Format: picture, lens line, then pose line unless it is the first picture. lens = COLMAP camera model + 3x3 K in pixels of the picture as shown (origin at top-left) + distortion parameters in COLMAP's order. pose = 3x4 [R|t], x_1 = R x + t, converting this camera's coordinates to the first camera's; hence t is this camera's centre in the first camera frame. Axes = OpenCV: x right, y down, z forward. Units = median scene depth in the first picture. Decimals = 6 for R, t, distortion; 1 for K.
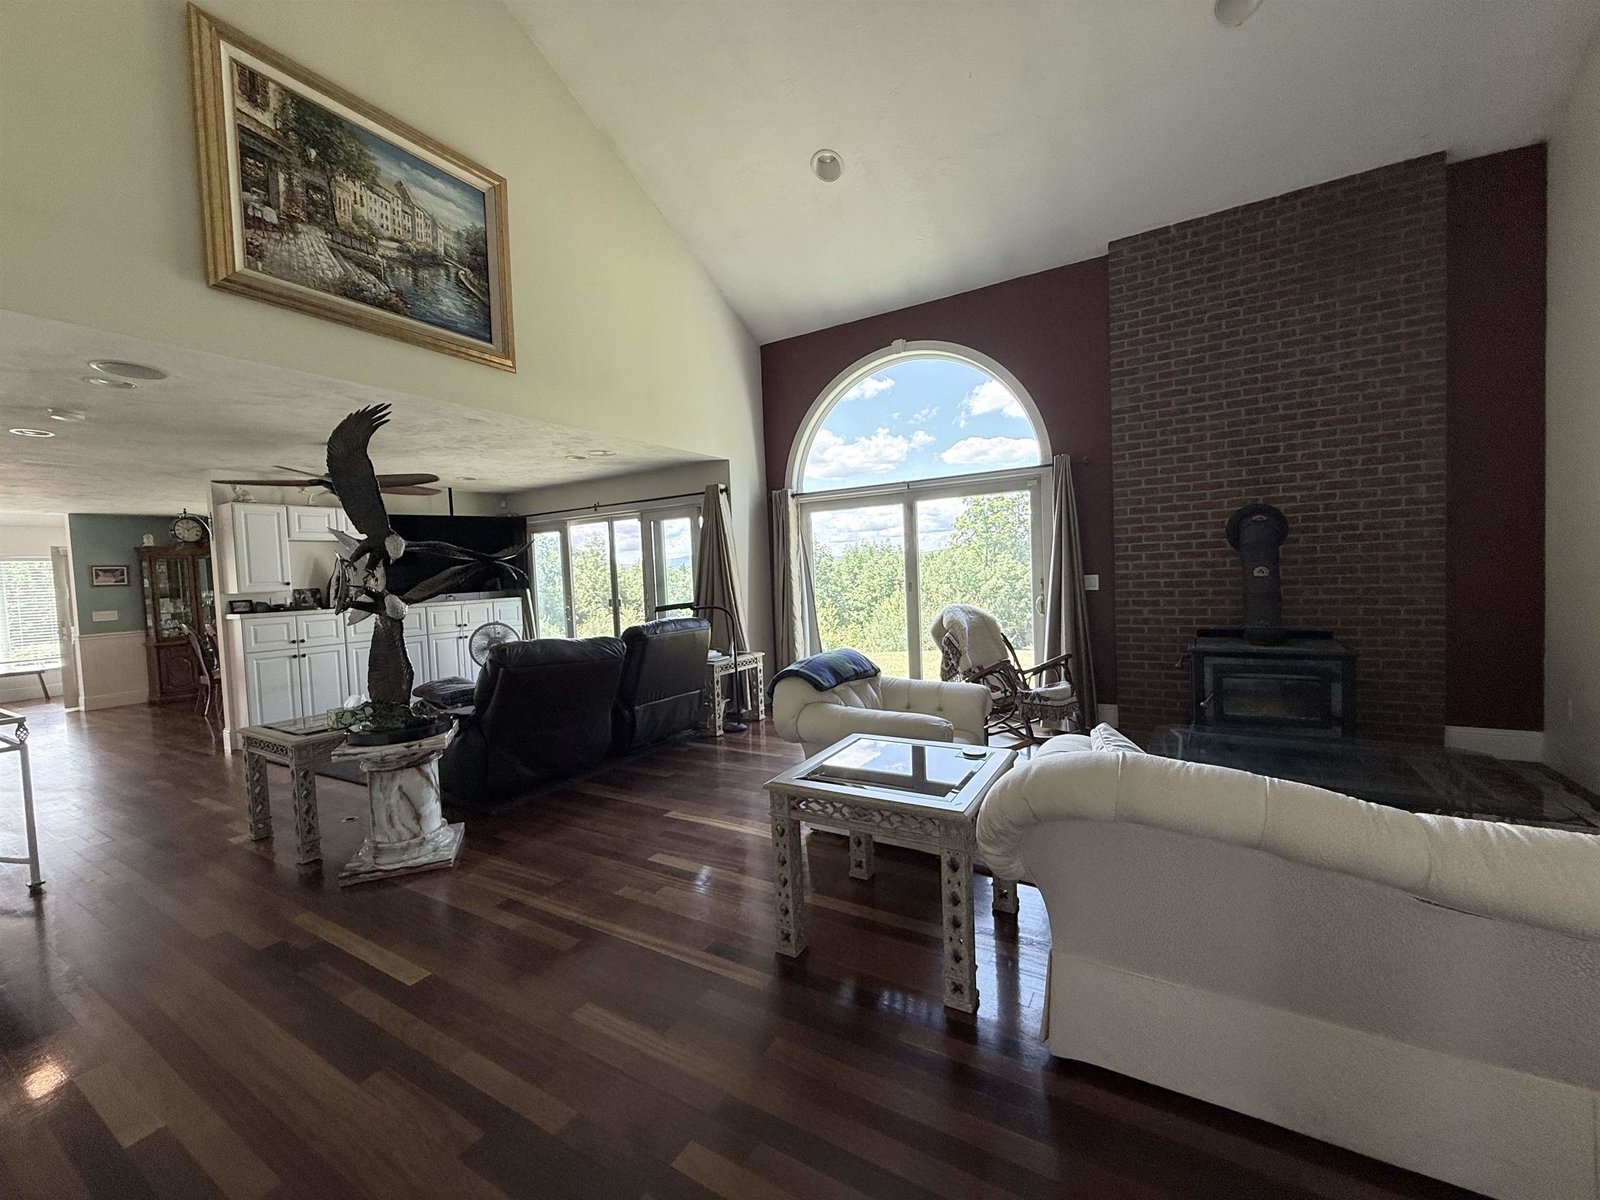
lens RADIAL K [[639.2, 0, 795.9], [0, 639.2, 599.5], [0, 0, 1]] dist [0.000032, 0.000197]
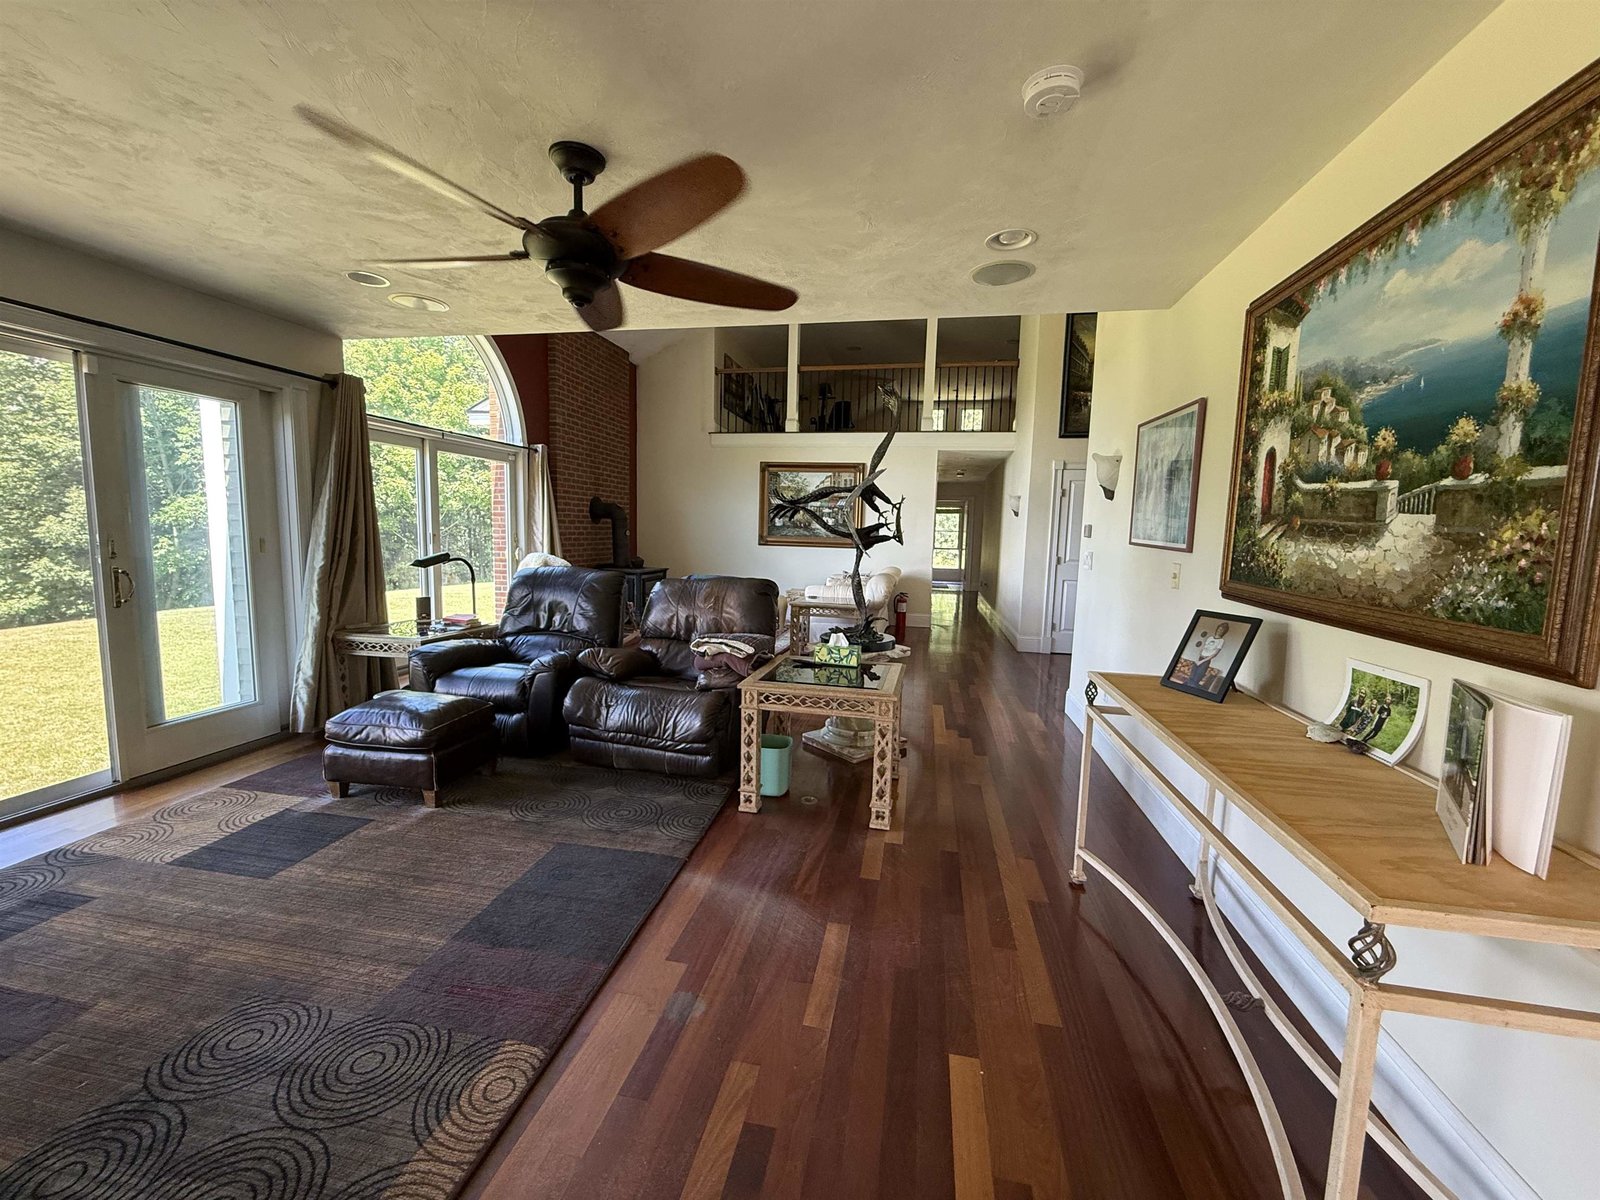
lens RADIAL K [[639.2, 0, 795.3], [0, 639.2, 598.3], [0, 0, 1]] dist [0.000032, 0.000197]
pose [[-0.331057, -0.069987, 0.941012, -1.266483], [0.028228, 0.996065, 0.084013, 0.006620], [-0.943189, 0.054376, -0.327778, 1.097627]]
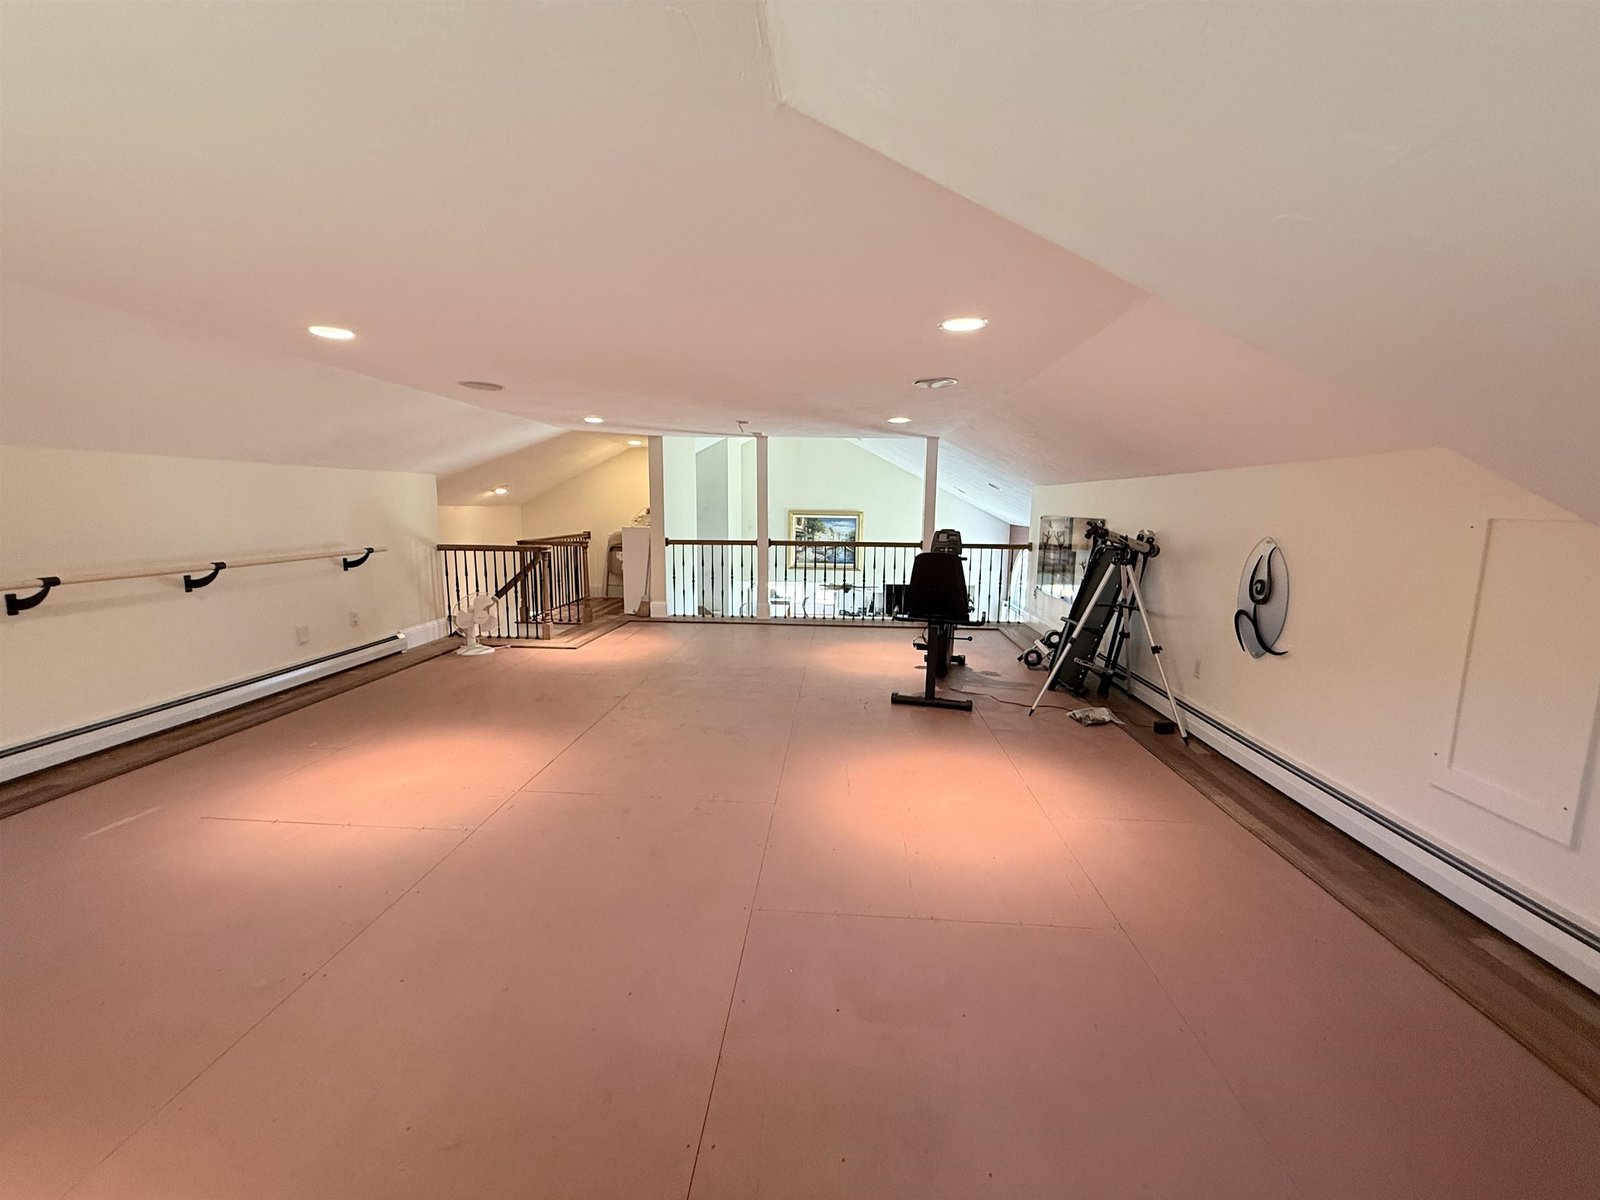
lens RADIAL K [[639.2, 0, 801.2], [0, 639.2, 596.3], [0, 0, 1]] dist [0.000032, 0.000197]
pose [[0.452423, 0.177222, -0.874017, 2.094949], [-0.067744, 0.984054, 0.164467, -0.686546], [0.889227, -0.015199, 0.457214, -0.682517]]
